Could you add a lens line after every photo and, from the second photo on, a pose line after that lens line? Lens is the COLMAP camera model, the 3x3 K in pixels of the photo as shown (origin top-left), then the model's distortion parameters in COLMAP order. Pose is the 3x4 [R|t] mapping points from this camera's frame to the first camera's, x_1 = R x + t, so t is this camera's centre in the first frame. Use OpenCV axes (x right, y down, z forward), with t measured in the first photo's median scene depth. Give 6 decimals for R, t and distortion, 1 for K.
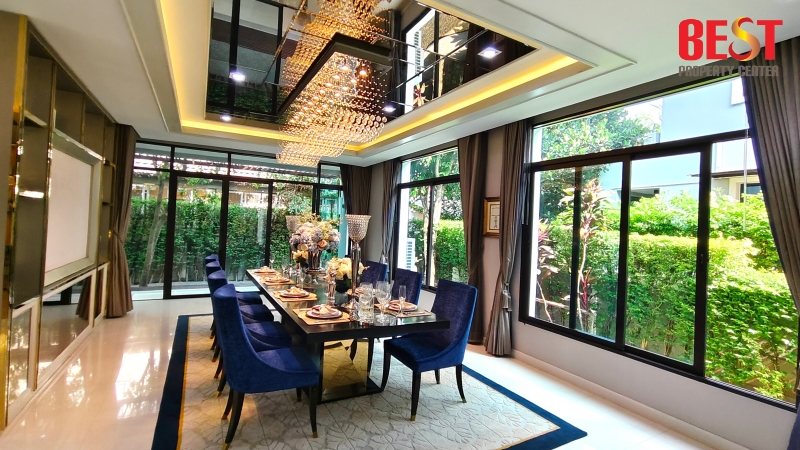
lens RADIAL K [[365.0, 0, 393.3], [0, 365.0, 223.3], [0, 0, 1]] dist [0.013009, -0.000104]
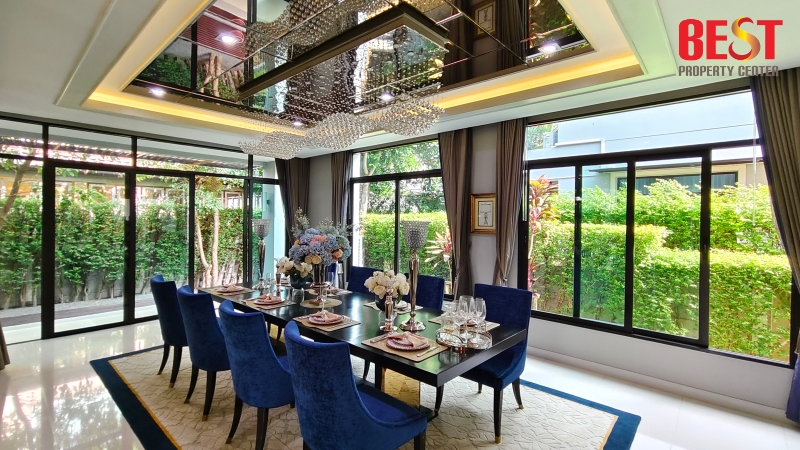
lens RADIAL K [[365.0, 0, 395.5], [0, 365.0, 221.3], [0, 0, 1]] dist [0.013009, -0.000104]
pose [[0.944872, -0.037812, 0.325248, -0.277022], [0.030843, 0.999171, 0.026557, -0.029193], [-0.325983, -0.015061, 0.945256, 0.129733]]
